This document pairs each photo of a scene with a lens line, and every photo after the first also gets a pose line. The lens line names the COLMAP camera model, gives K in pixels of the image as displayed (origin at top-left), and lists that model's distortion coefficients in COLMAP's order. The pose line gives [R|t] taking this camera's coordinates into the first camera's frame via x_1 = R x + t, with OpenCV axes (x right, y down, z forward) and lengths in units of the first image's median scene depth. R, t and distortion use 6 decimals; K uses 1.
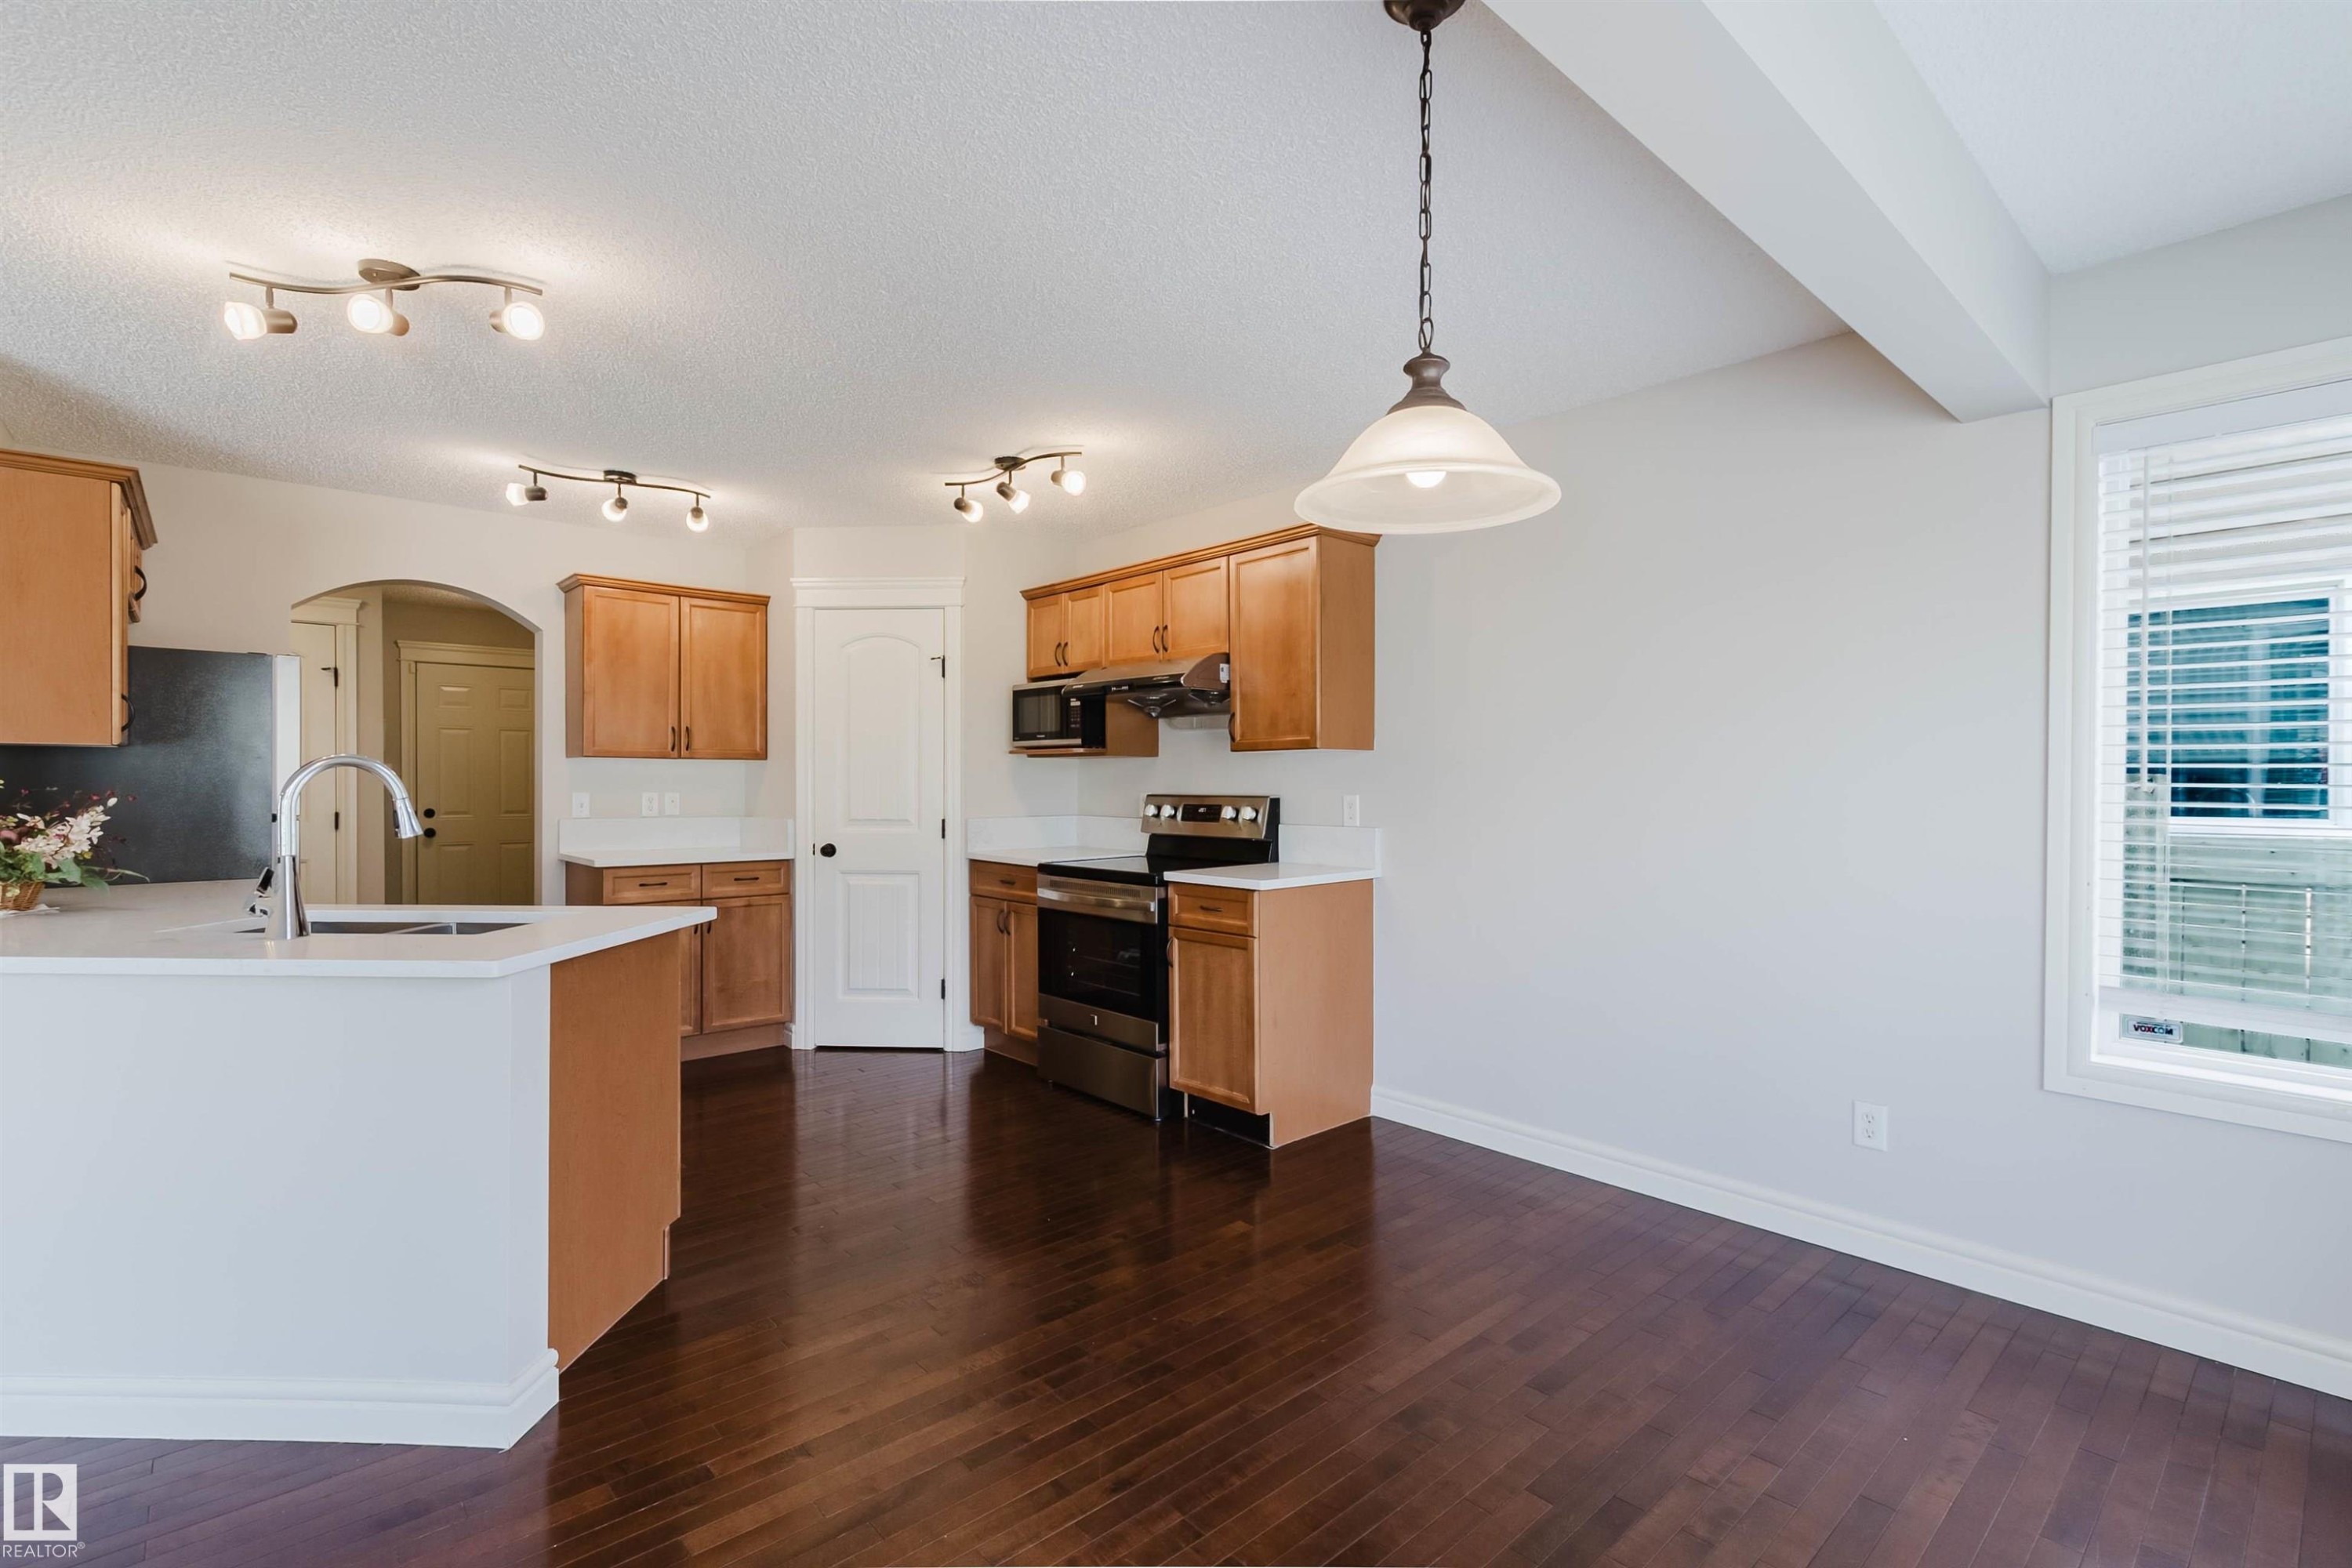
lens RADIAL K [[1073.1, 0, 1156.4], [0, 1073.1, 786.5], [0, 0, 1]] dist [0.008669, -0.002279]
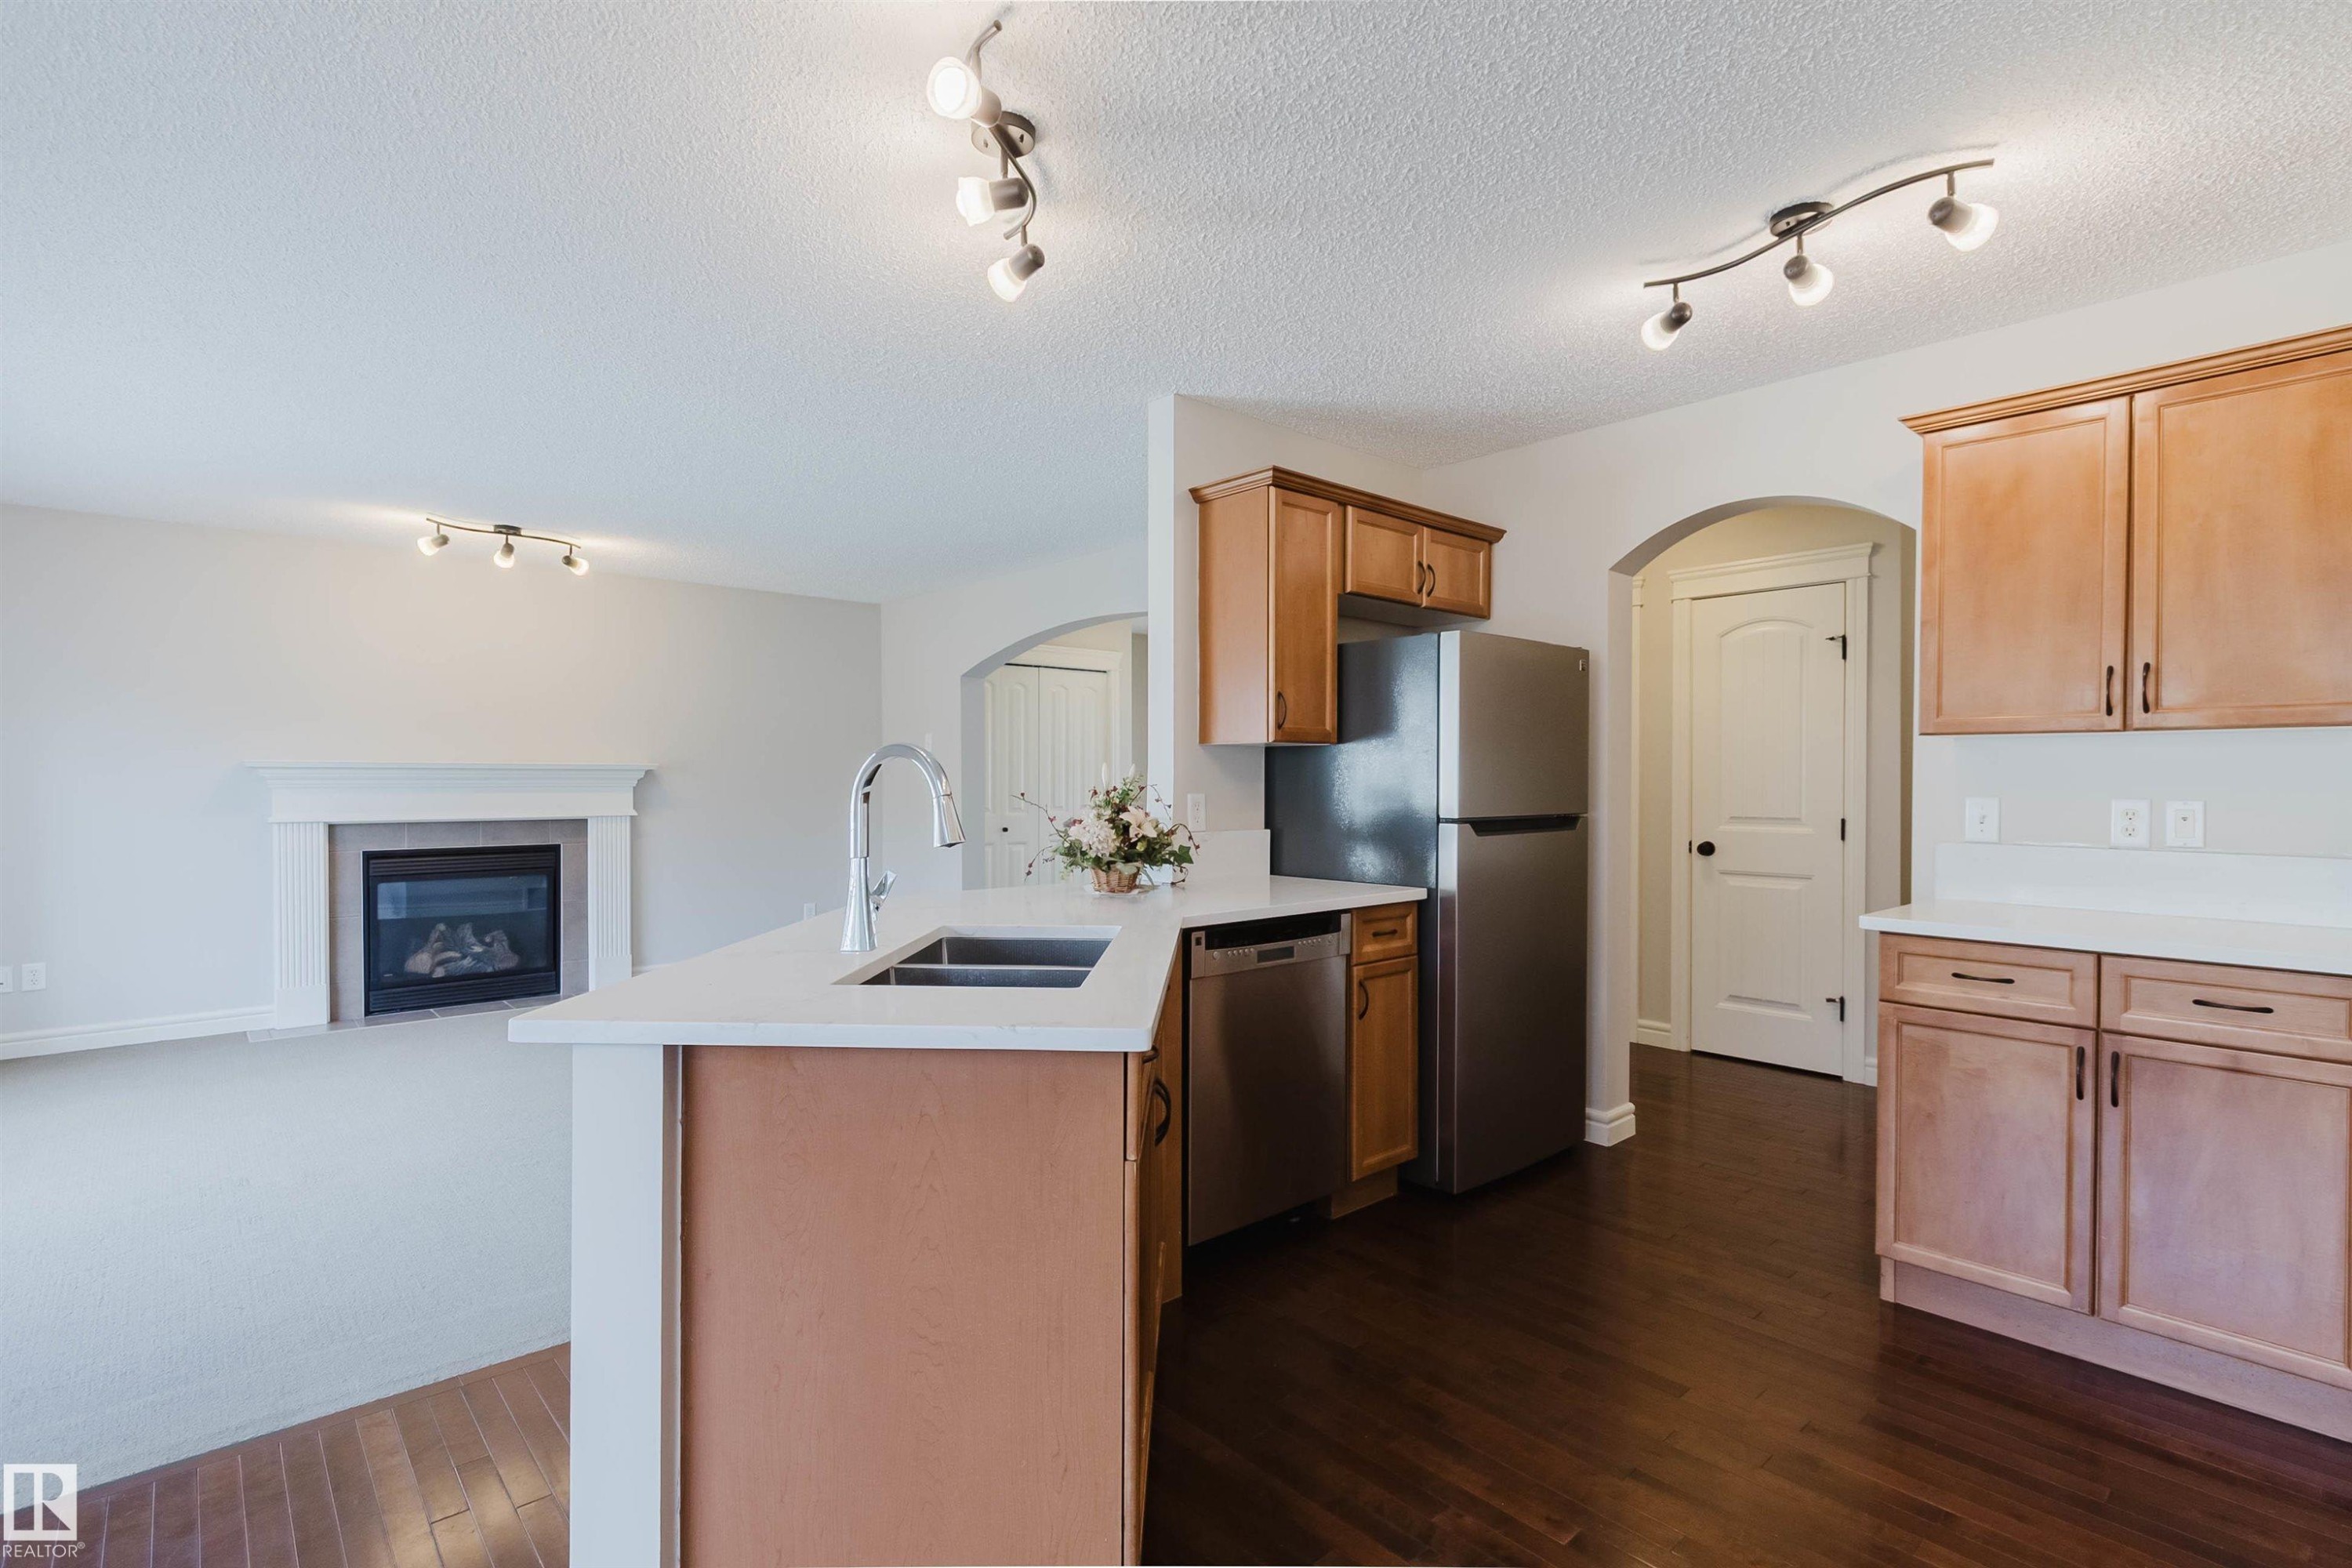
lens RADIAL K [[1094.7, 0, 1191.9], [0, 1094.7, 782.5], [0, 0, 1]] dist [0.011573, -0.004602]
pose [[0.023463, 0.000670, -0.999724, 0.045837], [-0.006002, 0.999982, 0.000529, -0.000098], [0.999707, 0.005988, 0.023466, 0.600095]]
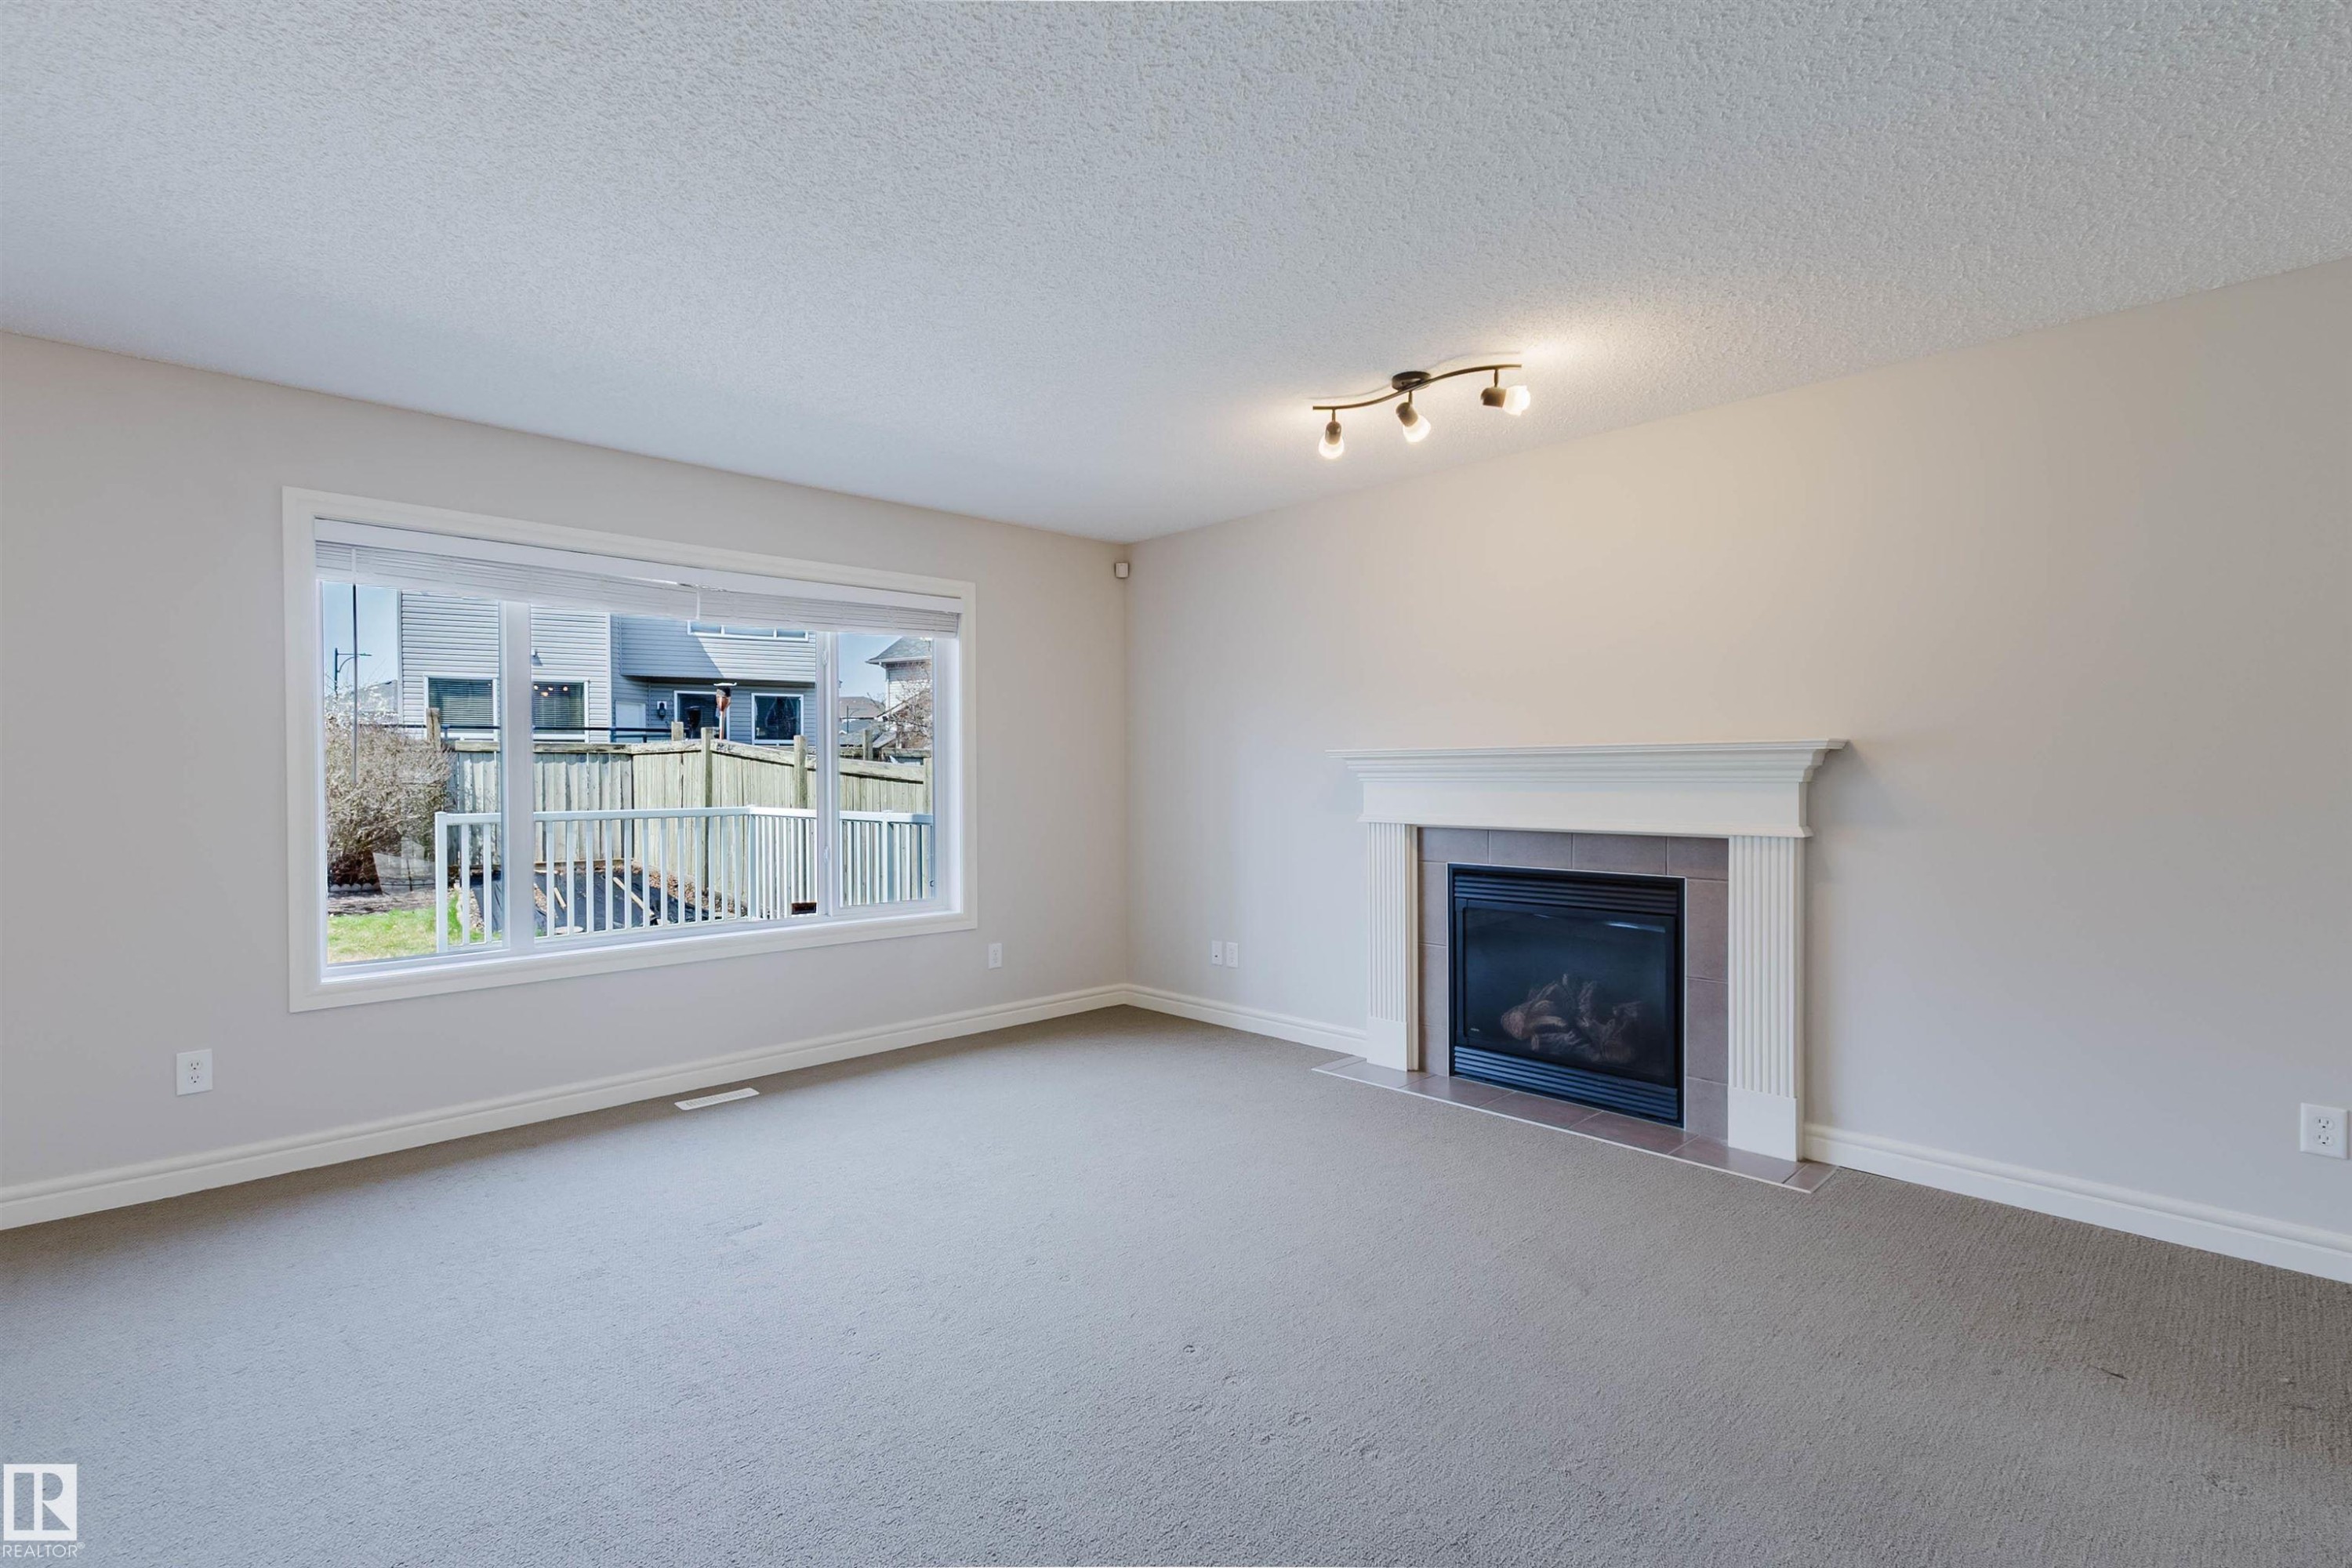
lens RADIAL K [[1073.1, 0, 1178.8], [0, 1073.1, 785.0], [0, 0, 1]] dist [0.008669, -0.002279]
pose [[-0.998933, 0.002692, -0.046115, -0.900300], [0.001937, 0.999863, 0.016413, -0.001595], [0.046153, 0.016306, -0.998801, 0.626203]]
